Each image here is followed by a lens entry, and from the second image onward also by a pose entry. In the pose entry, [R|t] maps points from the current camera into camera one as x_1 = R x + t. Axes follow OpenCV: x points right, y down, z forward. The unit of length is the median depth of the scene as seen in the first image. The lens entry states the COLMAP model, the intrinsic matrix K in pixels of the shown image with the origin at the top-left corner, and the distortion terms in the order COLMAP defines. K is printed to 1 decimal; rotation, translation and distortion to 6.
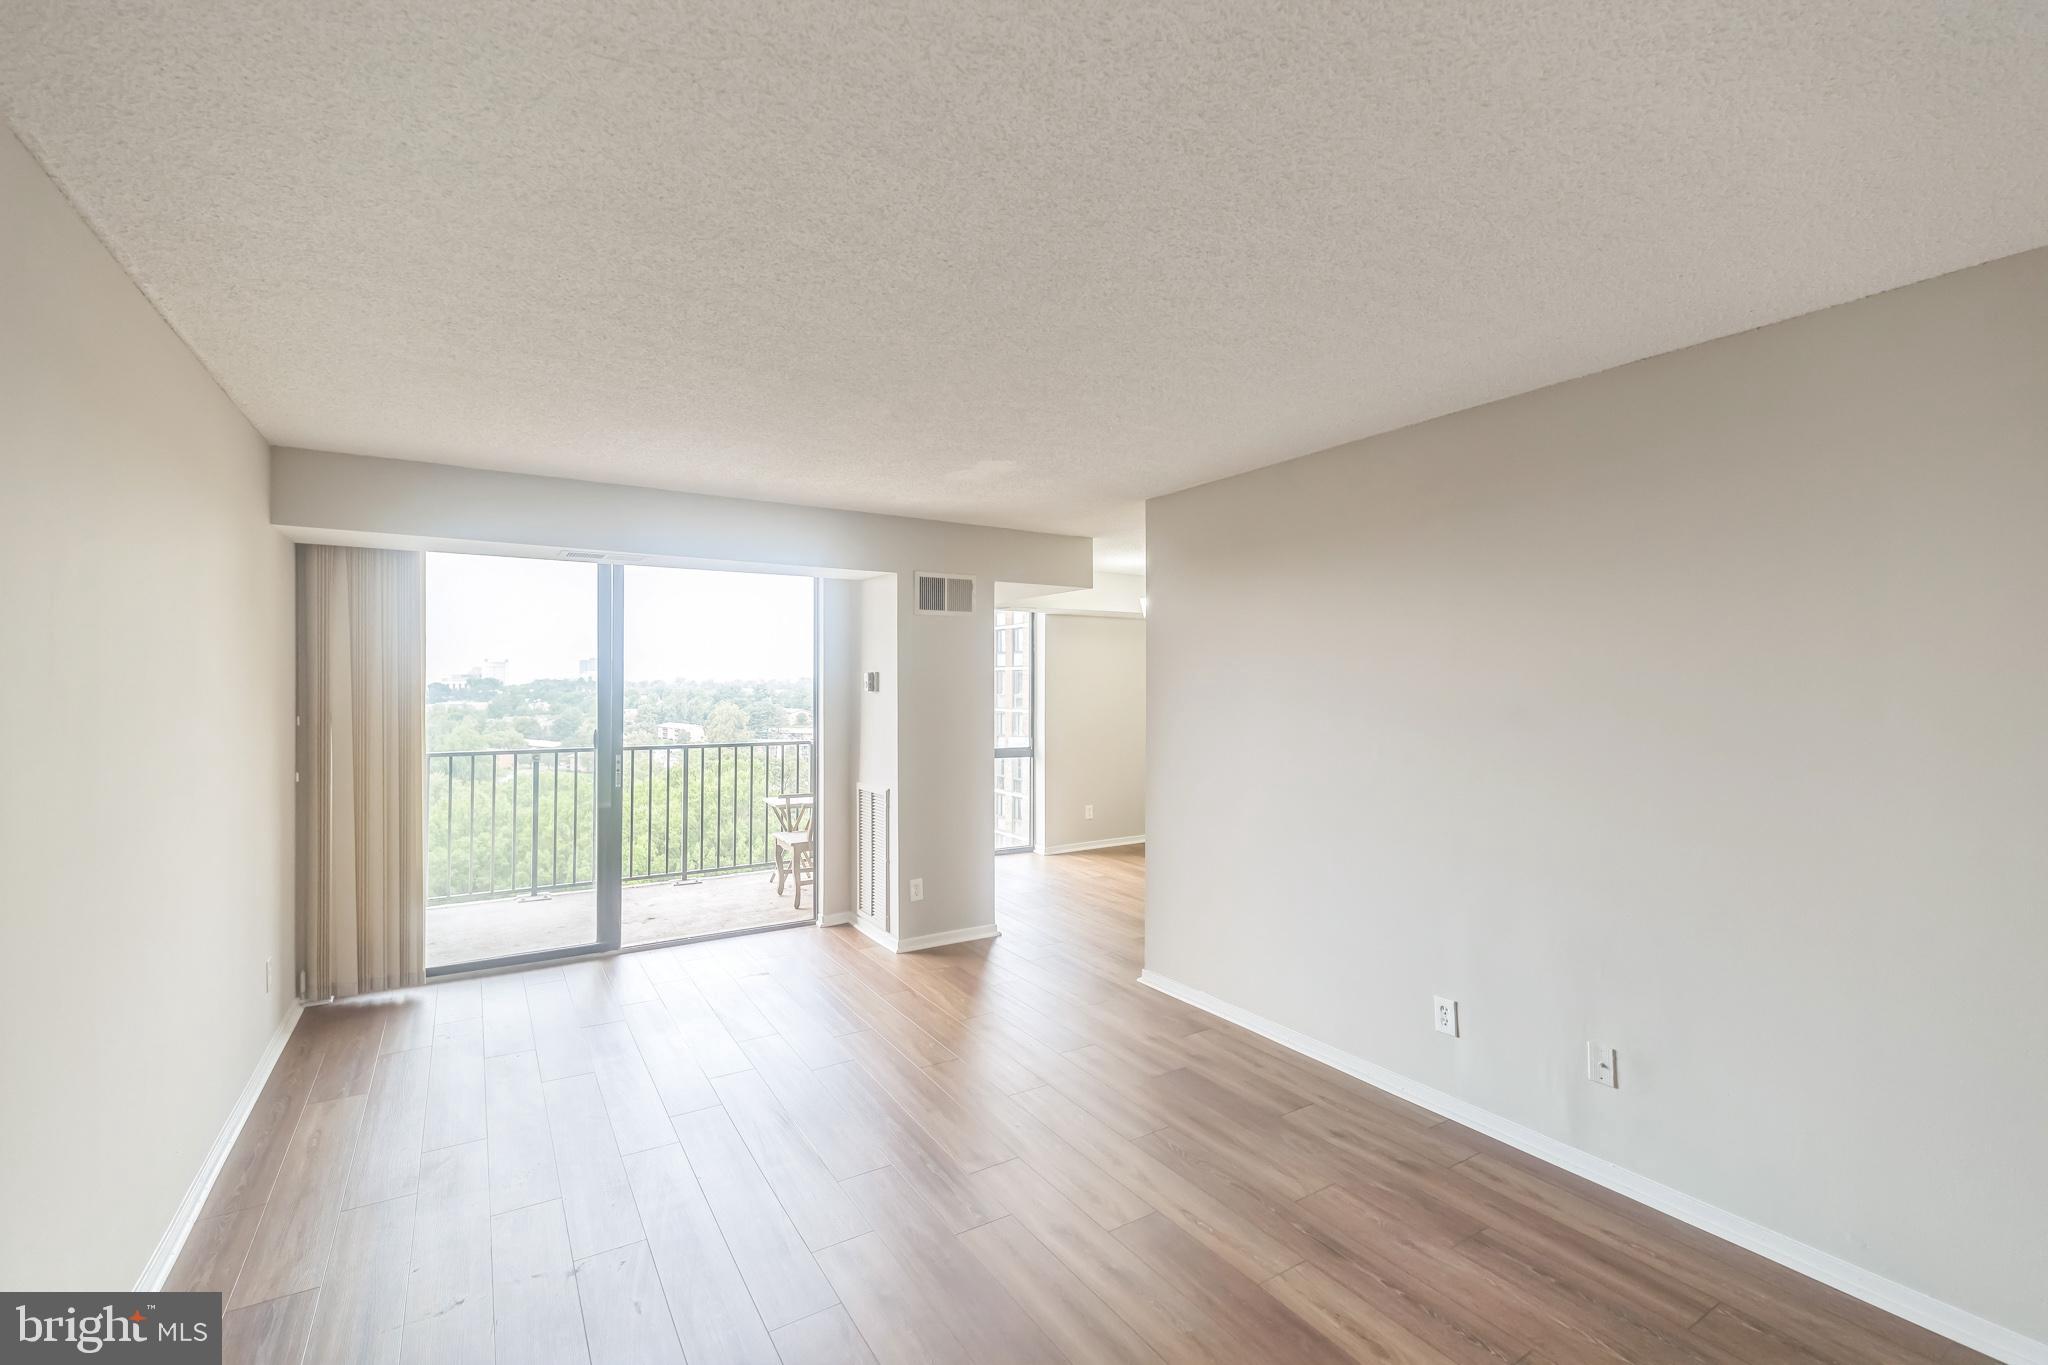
lens RADIAL K [[881.4, 0, 1029.7], [0, 881.4, 680.4], [0, 0, 1]] dist [0.006689, 0.000366]
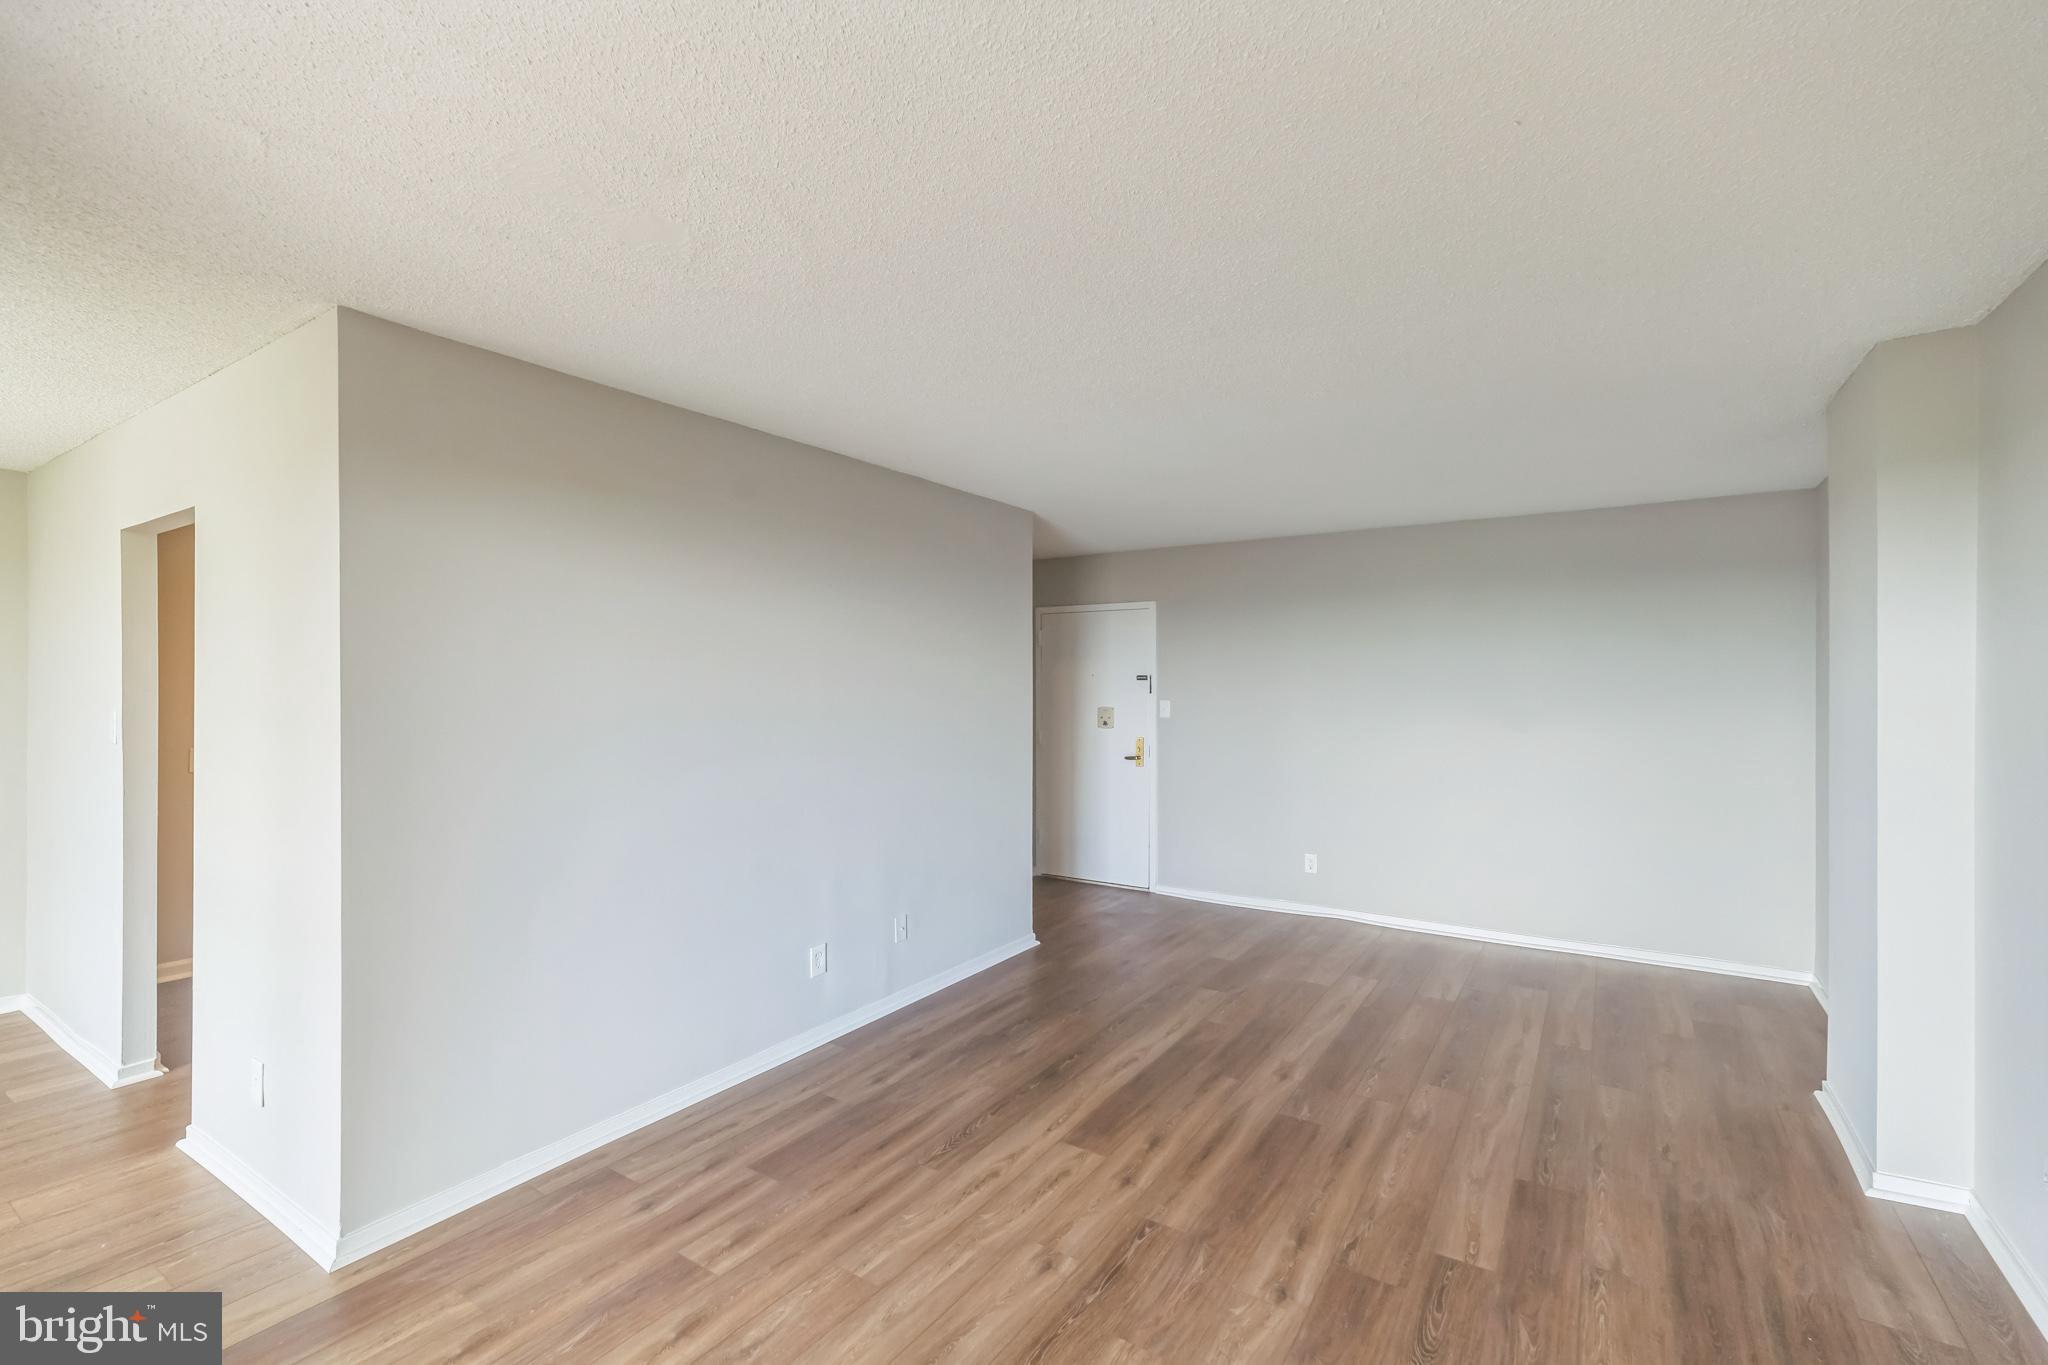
lens RADIAL K [[881.4, 0, 1029.7], [0, 881.4, 680.4], [0, 0, 1]] dist [0.006689, 0.000366]
pose [[-0.406450, 0.002434, 0.913670, -0.460674], [-0.004583, 0.999978, -0.004702, 0.007559], [-0.913662, -0.006099, -0.406430, 0.786553]]
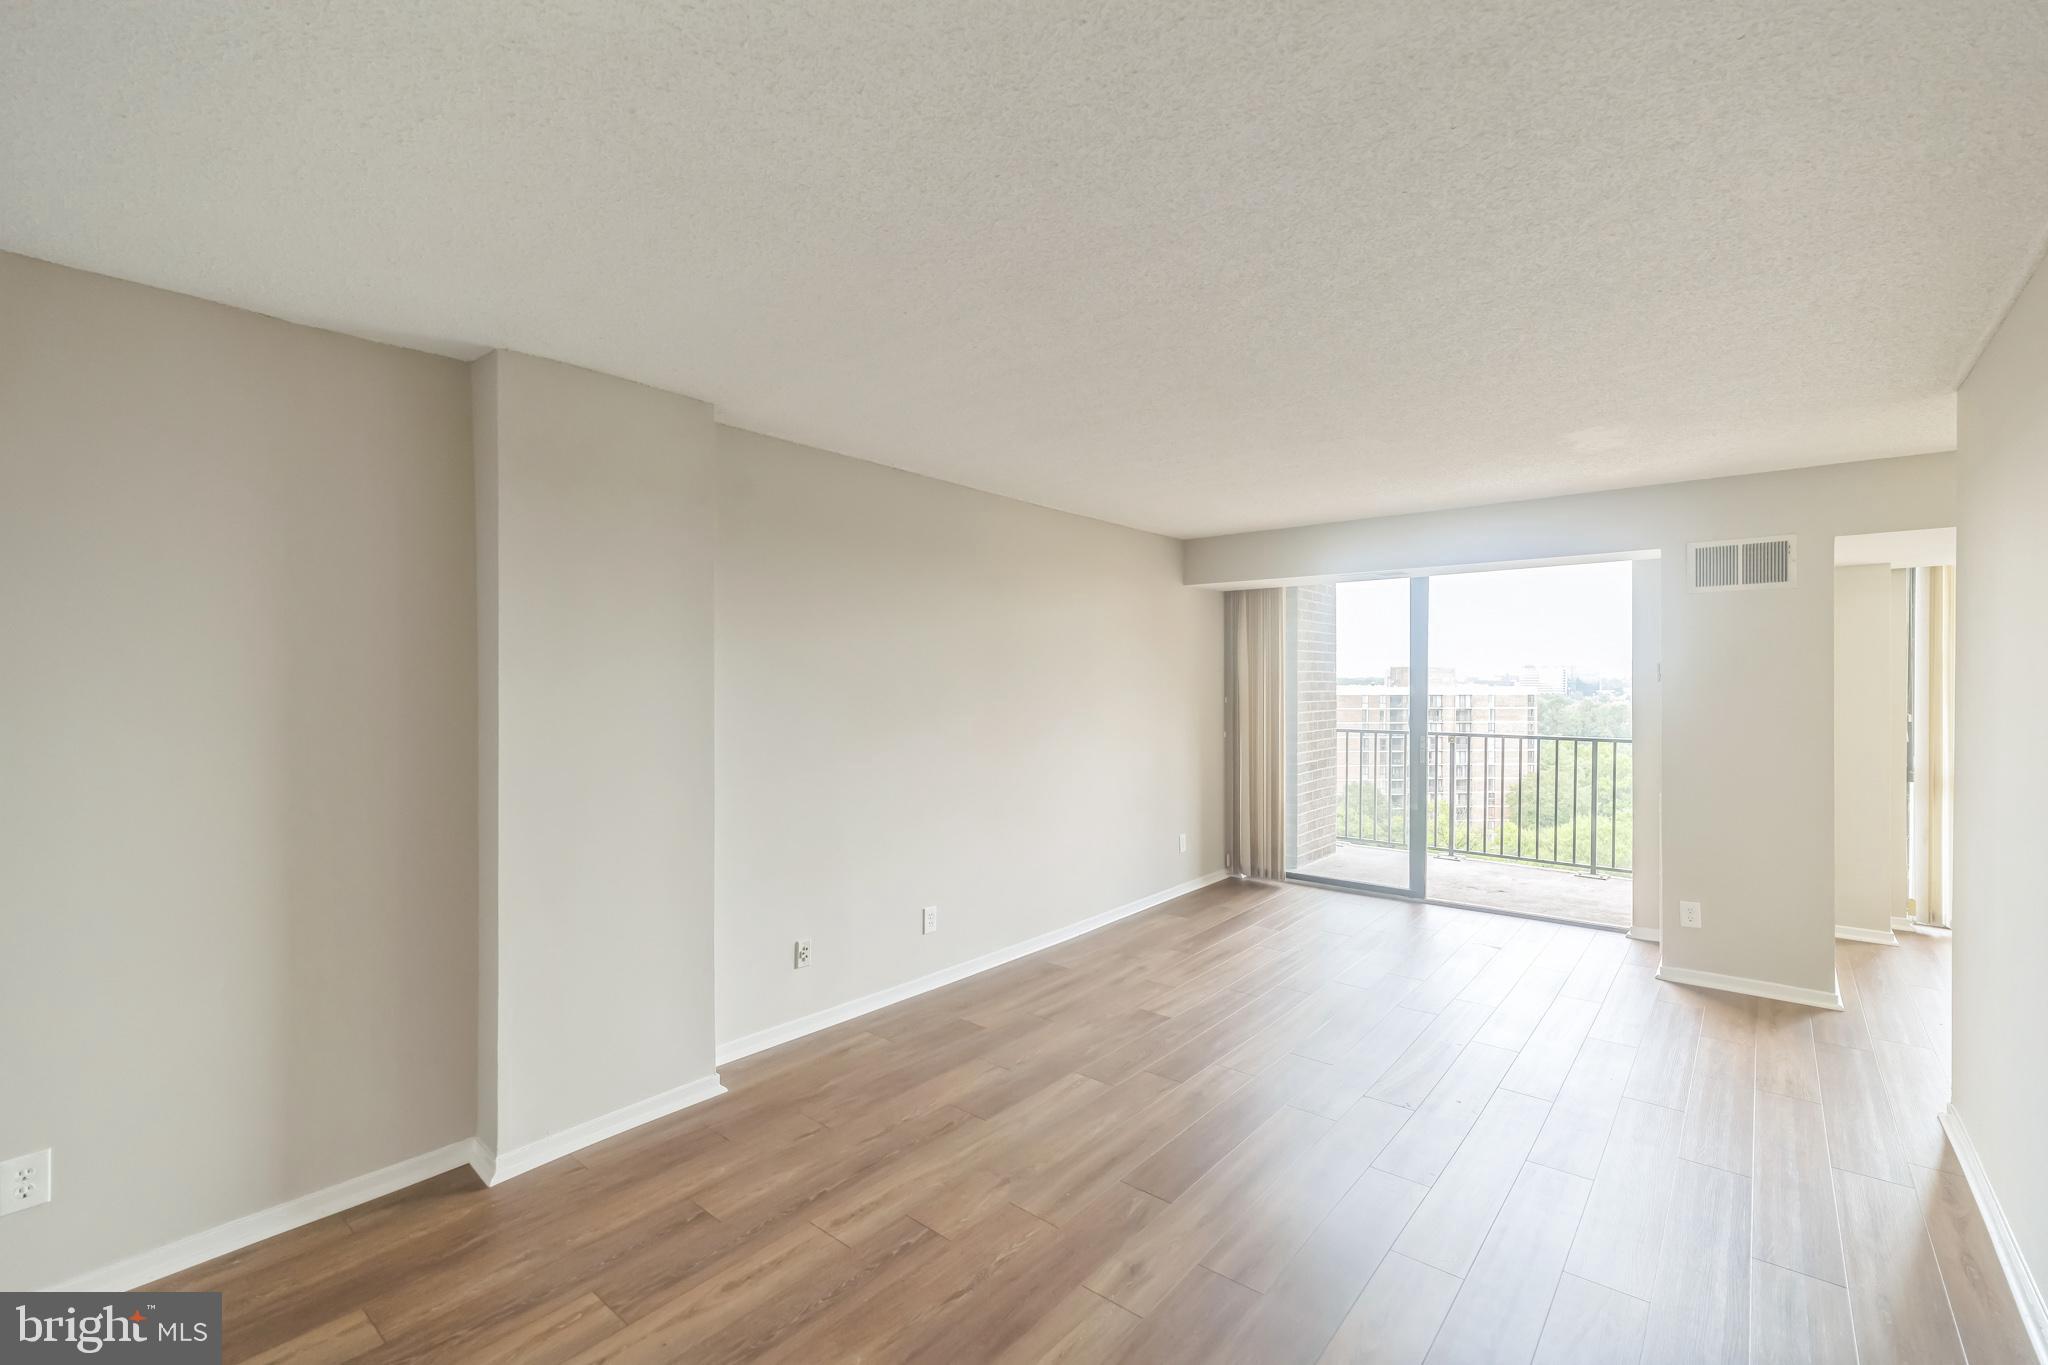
lens RADIAL K [[881.4, 0, 1029.7], [0, 881.4, 680.4], [0, 0, 1]] dist [0.006689, 0.000366]
pose [[0.300328, -0.002465, -0.953833, 0.513893], [0.006810, 0.999977, -0.000440, 0.005923], [0.953812, -0.006363, 0.300338, 0.134249]]
